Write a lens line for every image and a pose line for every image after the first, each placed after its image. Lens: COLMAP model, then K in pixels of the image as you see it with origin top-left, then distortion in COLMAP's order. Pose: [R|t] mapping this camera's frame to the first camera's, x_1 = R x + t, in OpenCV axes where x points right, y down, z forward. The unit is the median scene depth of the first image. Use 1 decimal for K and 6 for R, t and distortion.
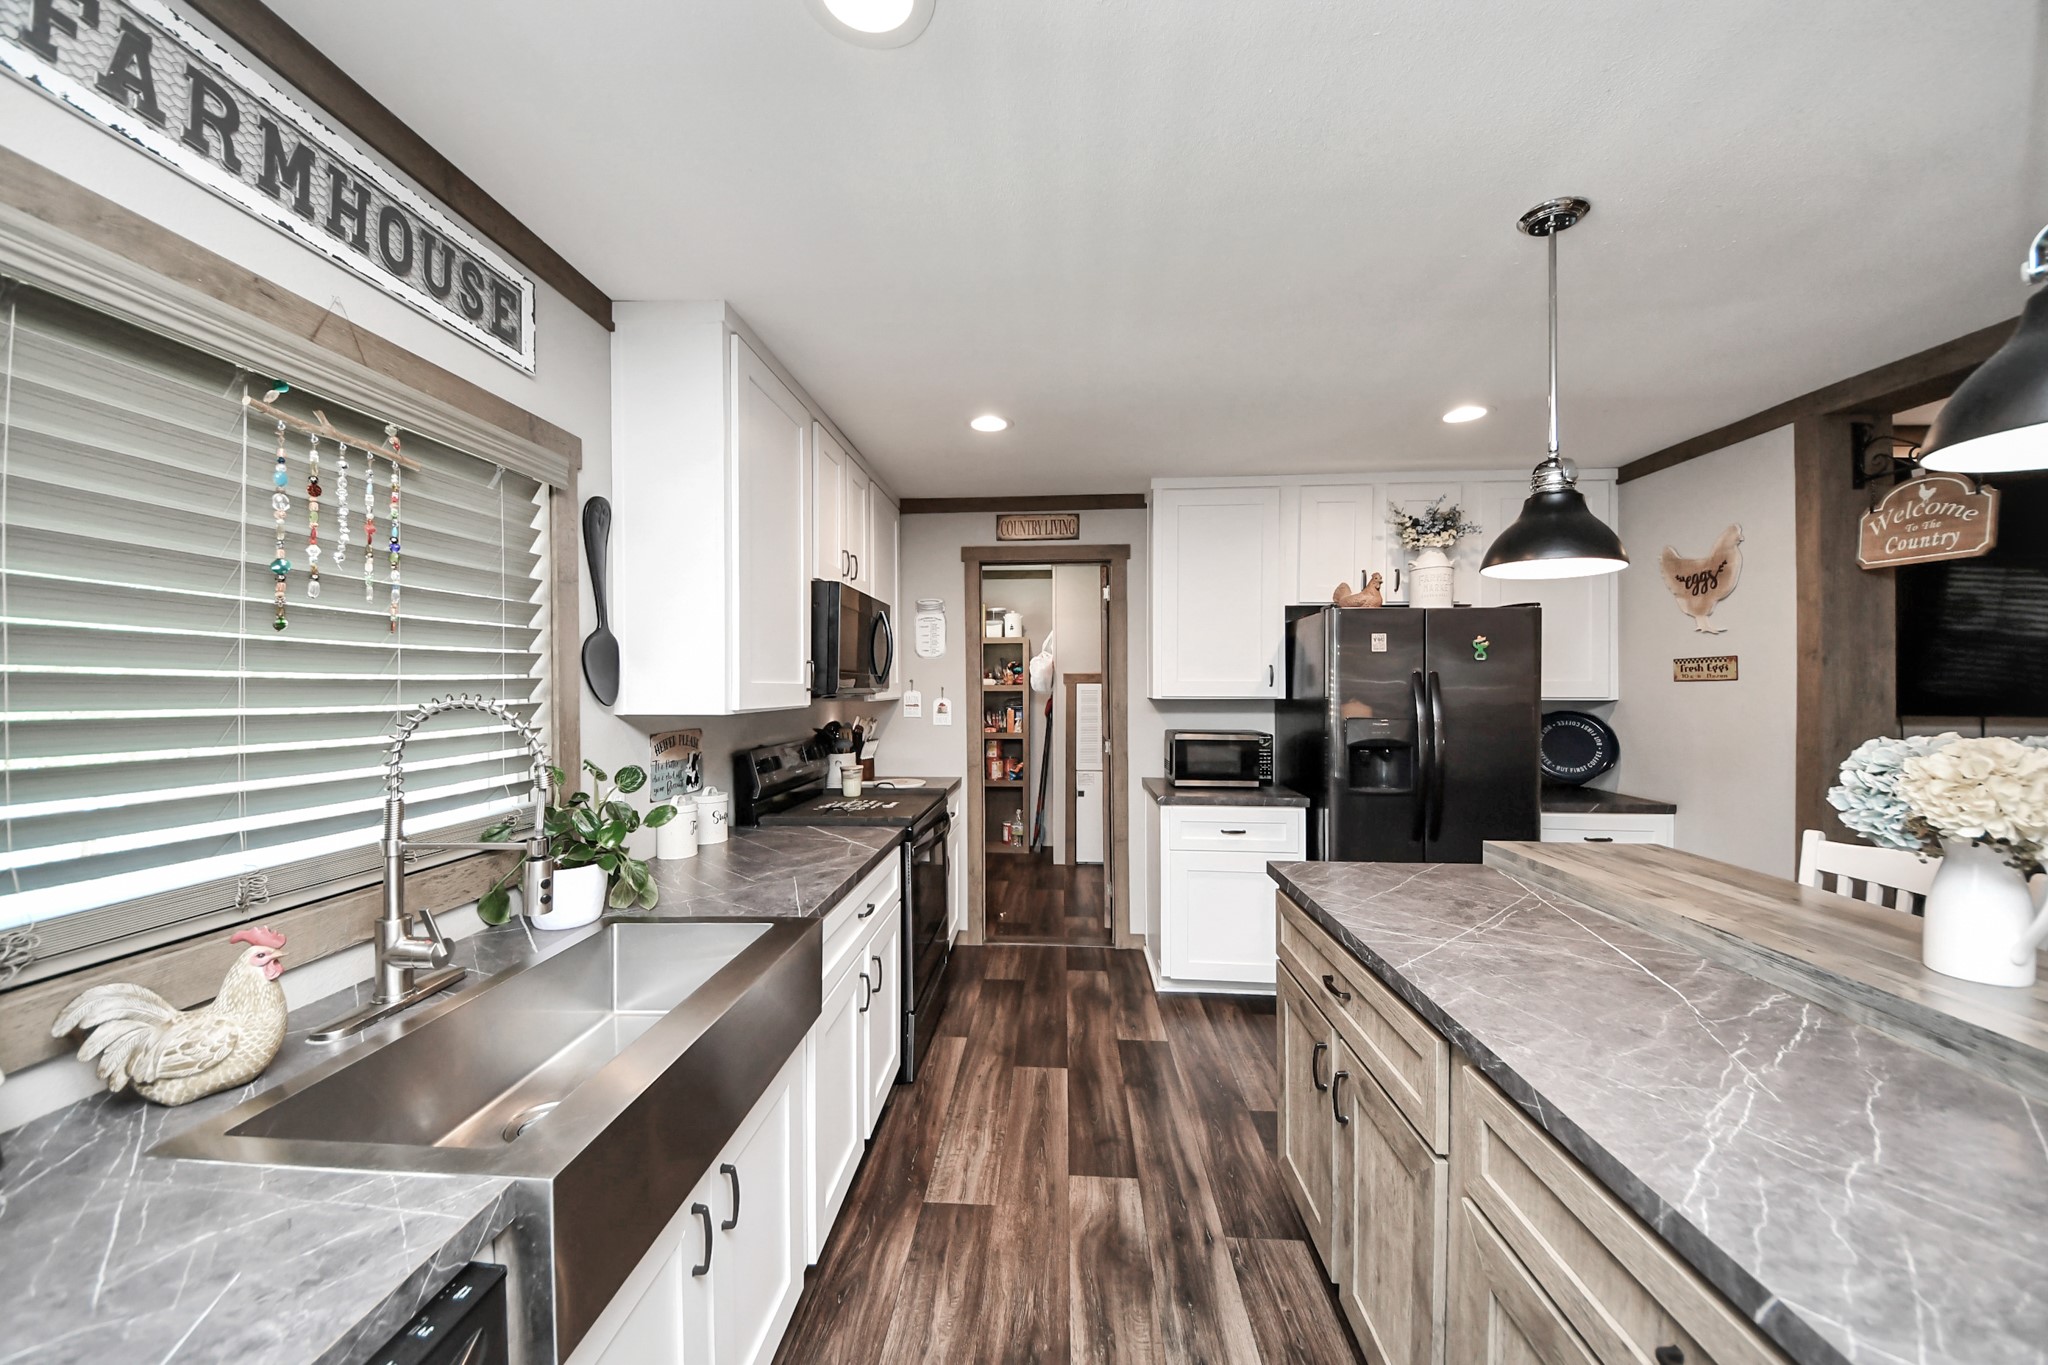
lens RADIAL K [[736.5, 0, 1012.1], [0, 736.5, 688.0], [0, 0, 1]] dist [0.000225, -0.000167]
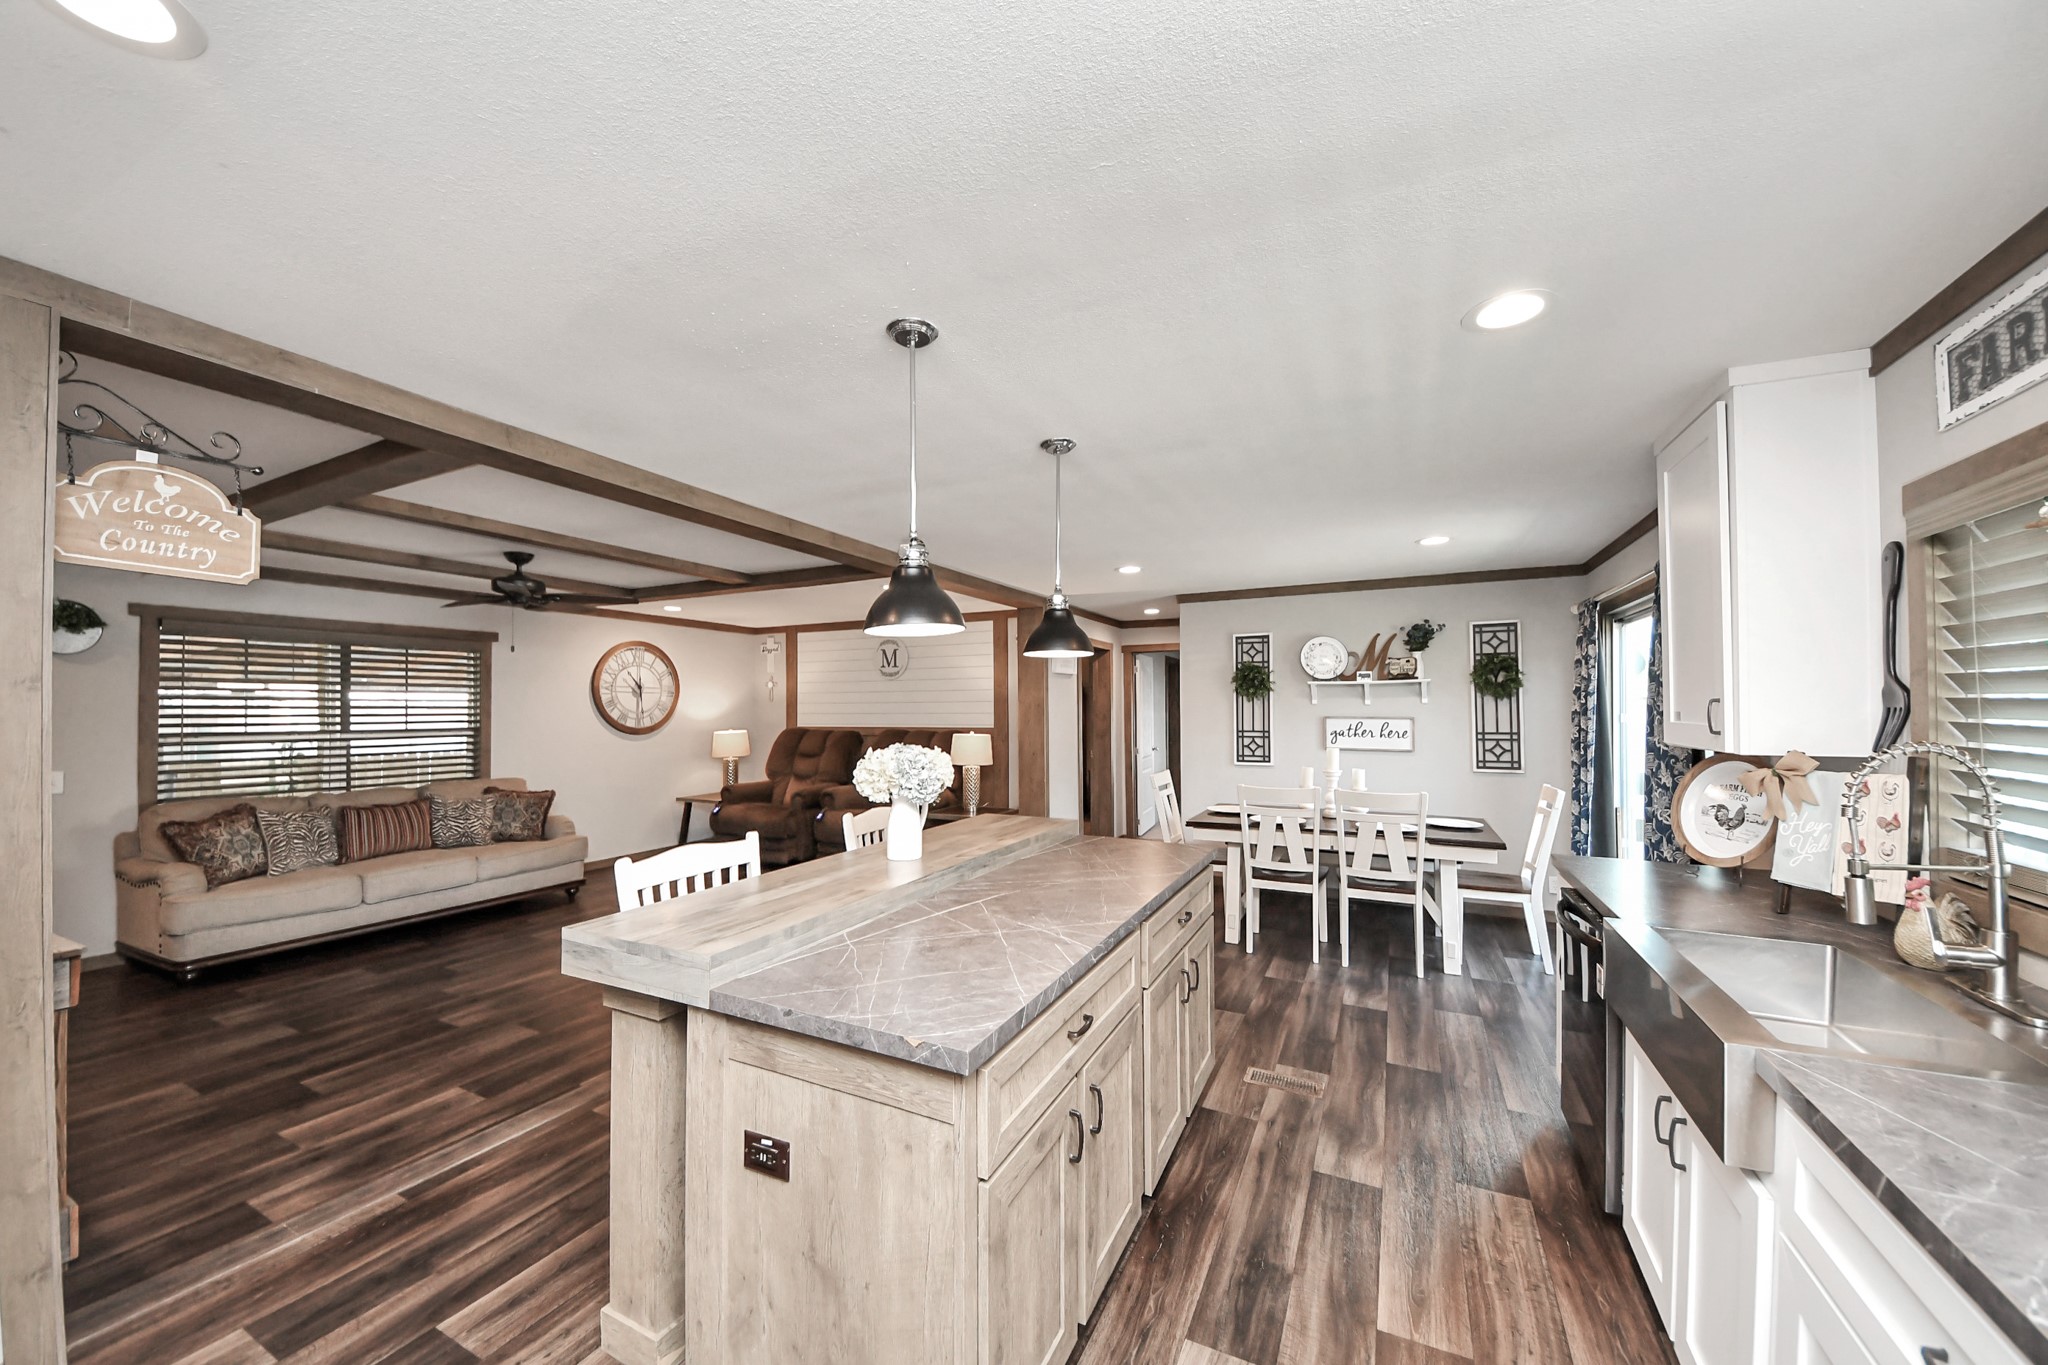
lens RADIAL K [[736.5, 0, 1015.7], [0, 736.5, 657.7], [0, 0, 1]] dist [0.000225, -0.000167]
pose [[-0.916843, 0.024299, 0.398507, 0.111747], [0.003044, 0.998543, -0.053883, -0.053618], [-0.399236, -0.048189, -0.915581, 2.132025]]
